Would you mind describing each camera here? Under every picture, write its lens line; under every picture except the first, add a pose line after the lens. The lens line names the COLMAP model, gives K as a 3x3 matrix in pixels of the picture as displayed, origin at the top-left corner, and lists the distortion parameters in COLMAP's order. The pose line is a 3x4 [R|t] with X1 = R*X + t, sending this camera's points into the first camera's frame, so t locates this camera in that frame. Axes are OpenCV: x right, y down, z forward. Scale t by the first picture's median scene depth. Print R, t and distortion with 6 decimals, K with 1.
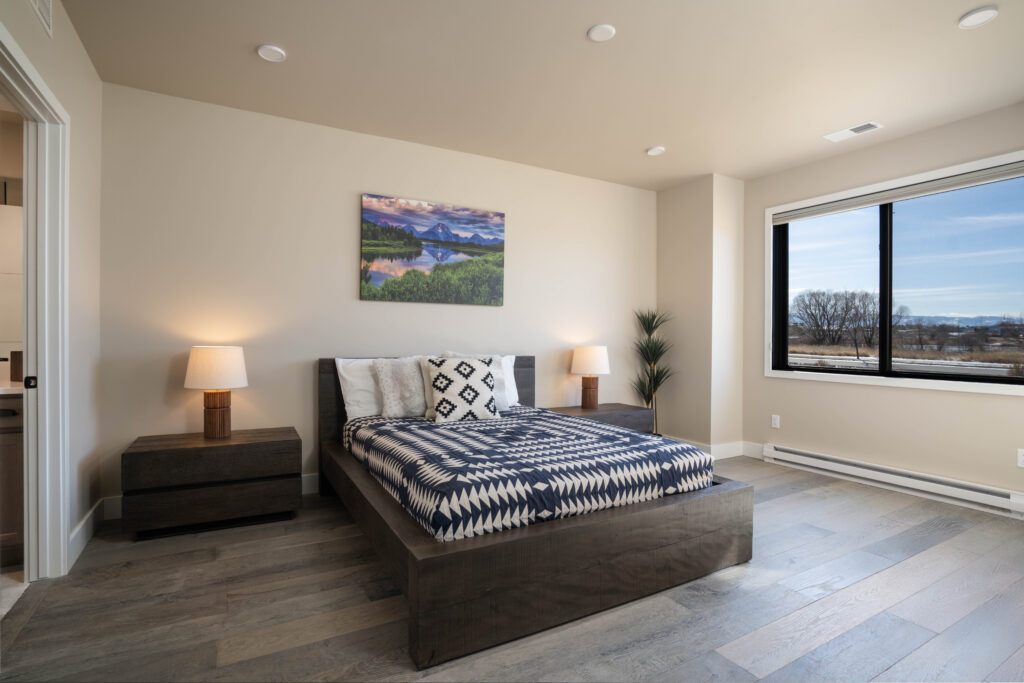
lens RADIAL K [[492.9, 0, 509.1], [0, 492.9, 343.1], [0, 0, 1]] dist [-0.031561, 0.002858]
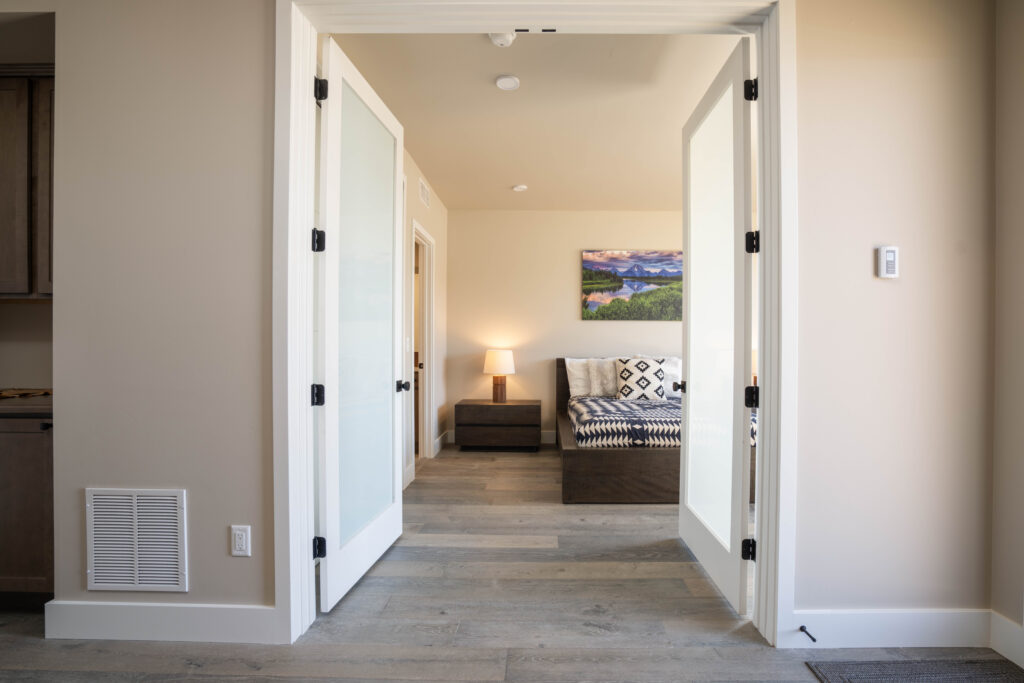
lens RADIAL K [[492.9, 0, 548.8], [0, 492.9, 346.4], [0, 0, 1]] dist [-0.031561, 0.002858]
pose [[0.877935, -0.003483, -0.478768, 0.371819], [0.001000, 0.999985, -0.005440, 0.001970], [0.478779, 0.004297, 0.877925, -0.433059]]
